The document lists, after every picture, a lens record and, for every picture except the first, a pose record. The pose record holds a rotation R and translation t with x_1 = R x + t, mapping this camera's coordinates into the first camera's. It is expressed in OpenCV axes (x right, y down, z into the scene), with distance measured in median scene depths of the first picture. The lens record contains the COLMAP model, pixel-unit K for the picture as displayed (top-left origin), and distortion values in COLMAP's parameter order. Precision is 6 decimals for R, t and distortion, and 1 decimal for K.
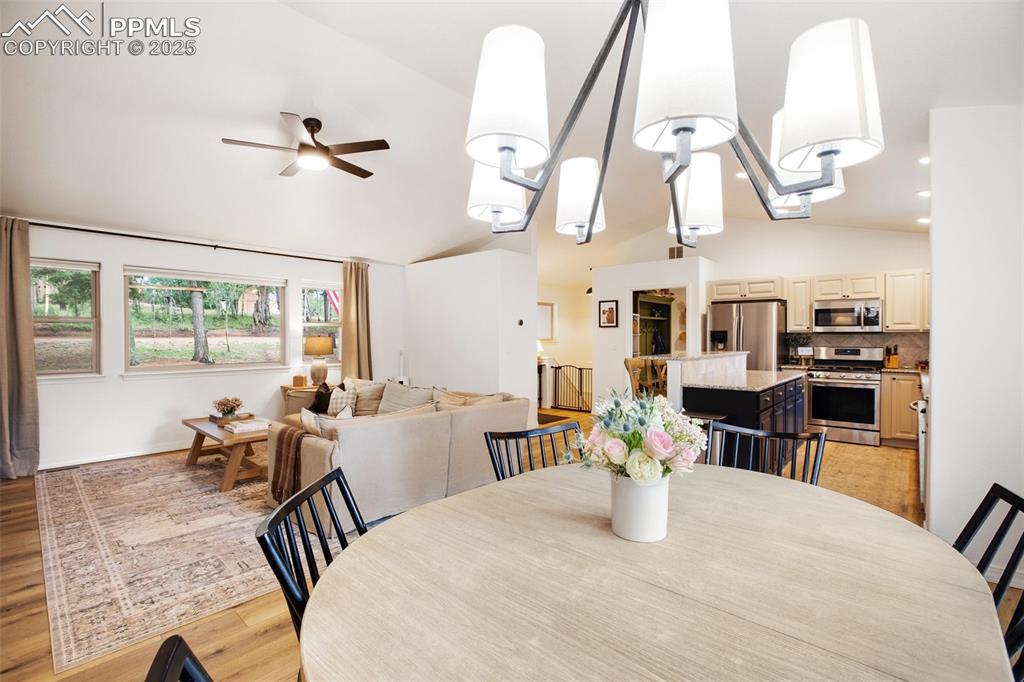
lens RADIAL K [[458.8, 0, 504.8], [0, 458.8, 341.8], [0, 0, 1]] dist [-0.029613, 0.004647]
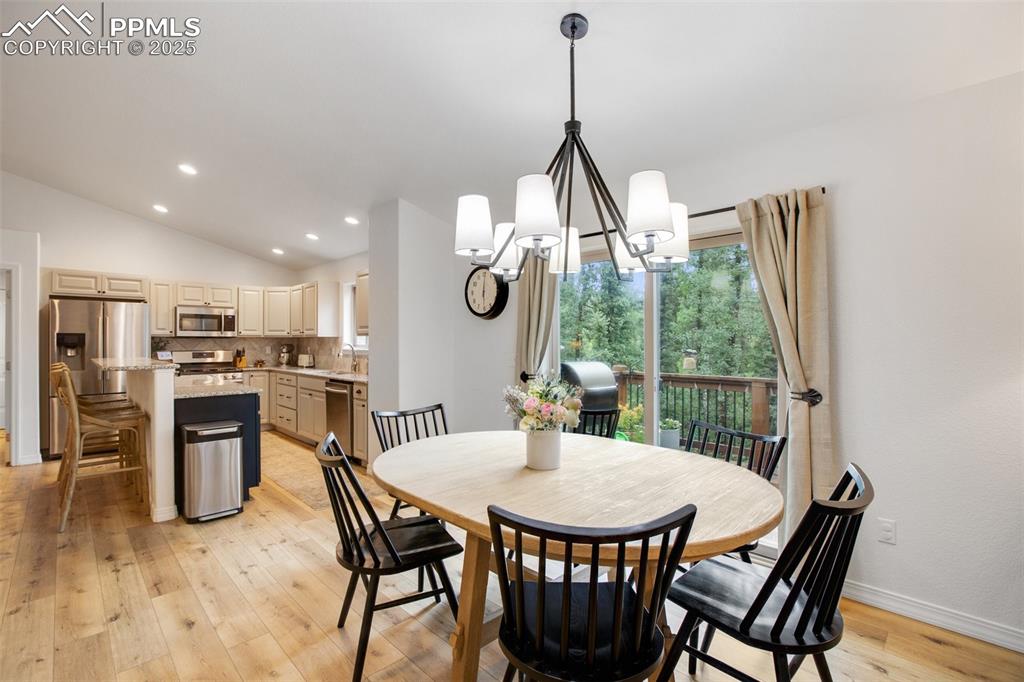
lens RADIAL K [[458.8, 0, 501.4], [0, 458.8, 338.7], [0, 0, 1]] dist [-0.029613, 0.004647]
pose [[0.064243, 0.005573, 0.997919, -0.333684], [0.011876, 0.999909, -0.006349, -0.001615], [-0.997864, 0.012259, 0.064171, 0.271457]]
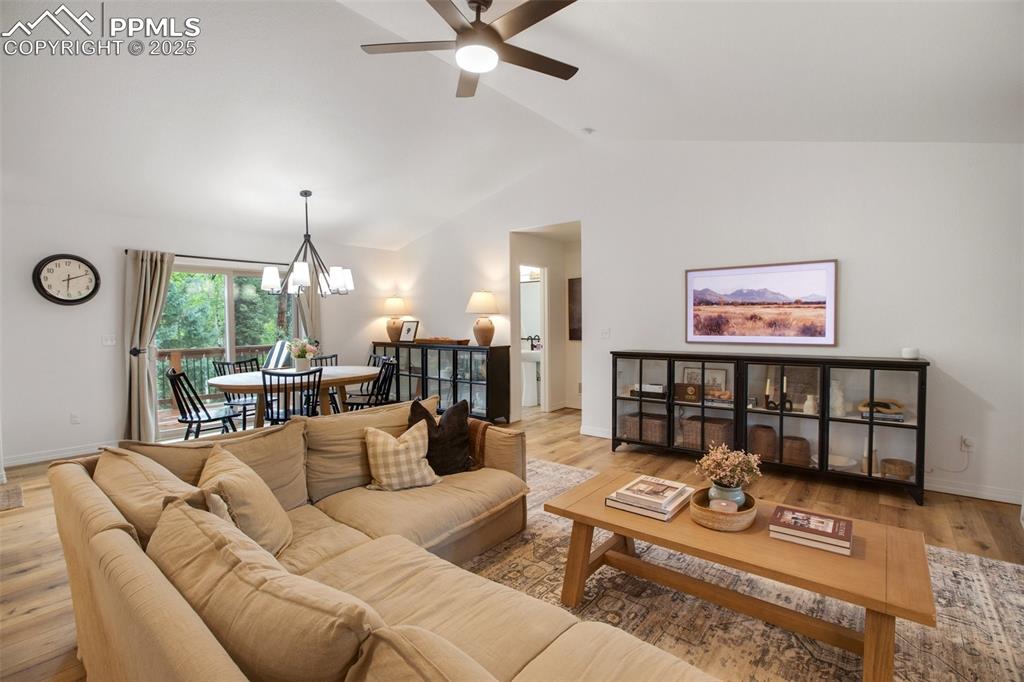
lens RADIAL K [[466.4, 0, 504.8], [0, 466.4, 339.3], [0, 0, 1]] dist [-0.021565, 0.003501]
pose [[-0.999510, 0.010543, -0.029479, -0.332536], [0.009019, 0.998639, 0.051363, -0.013751], [0.029980, 0.051072, -0.998245, 1.292802]]
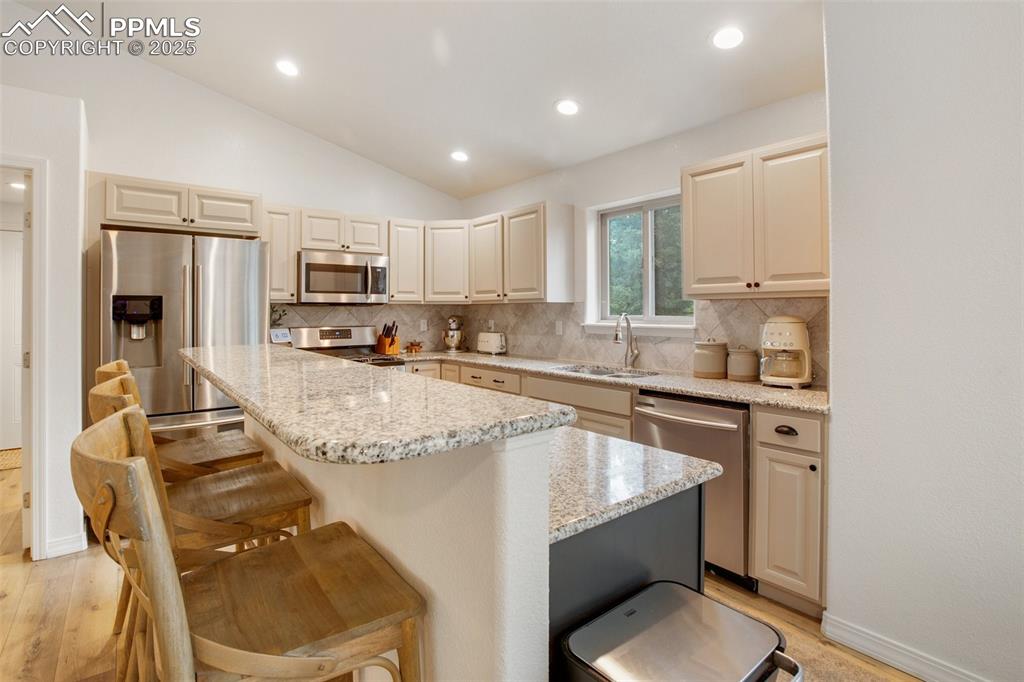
lens RADIAL K [[495.3, 0, 494.6], [0, 495.3, 305.1], [0, 0, 1]] dist [-0.047149, 0.012529]
pose [[0.181500, 0.012025, 0.983317, 0.131460], [0.013551, 0.999800, -0.014728, -0.006463], [-0.983298, 0.015998, 0.181300, 0.792456]]
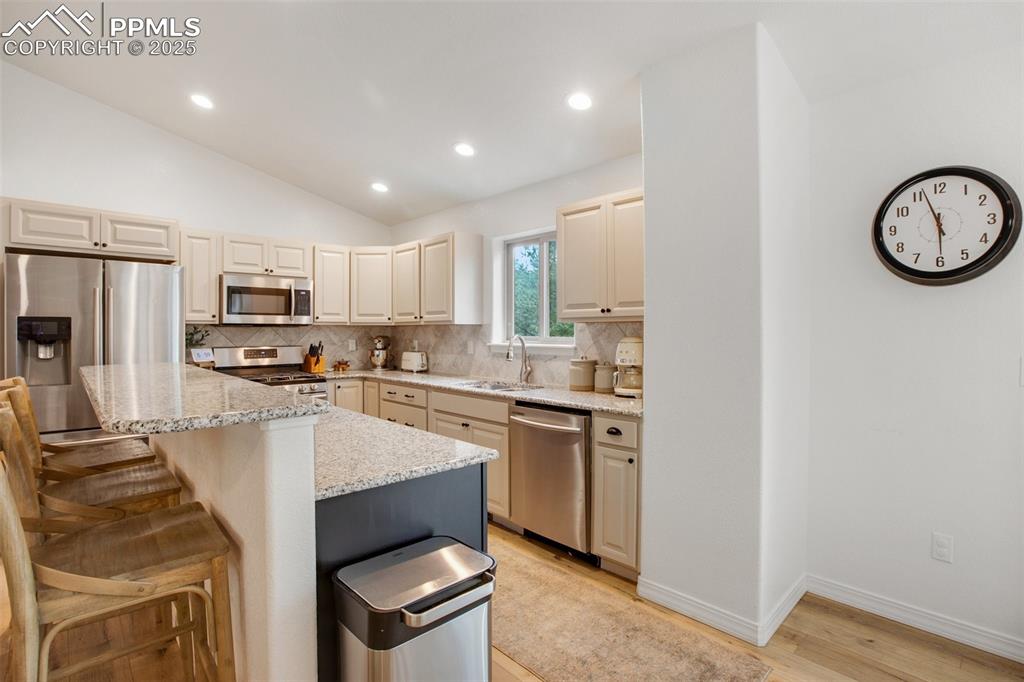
lens RADIAL K [[495.3, 0, 522.6], [0, 495.3, 333.4], [0, 0, 1]] dist [-0.047149, 0.012529]
pose [[0.067755, -0.003738, 0.997695, 0.068907], [0.011748, 0.999927, 0.002948, -0.006283], [-0.997633, 0.011522, 0.067794, 0.683757]]
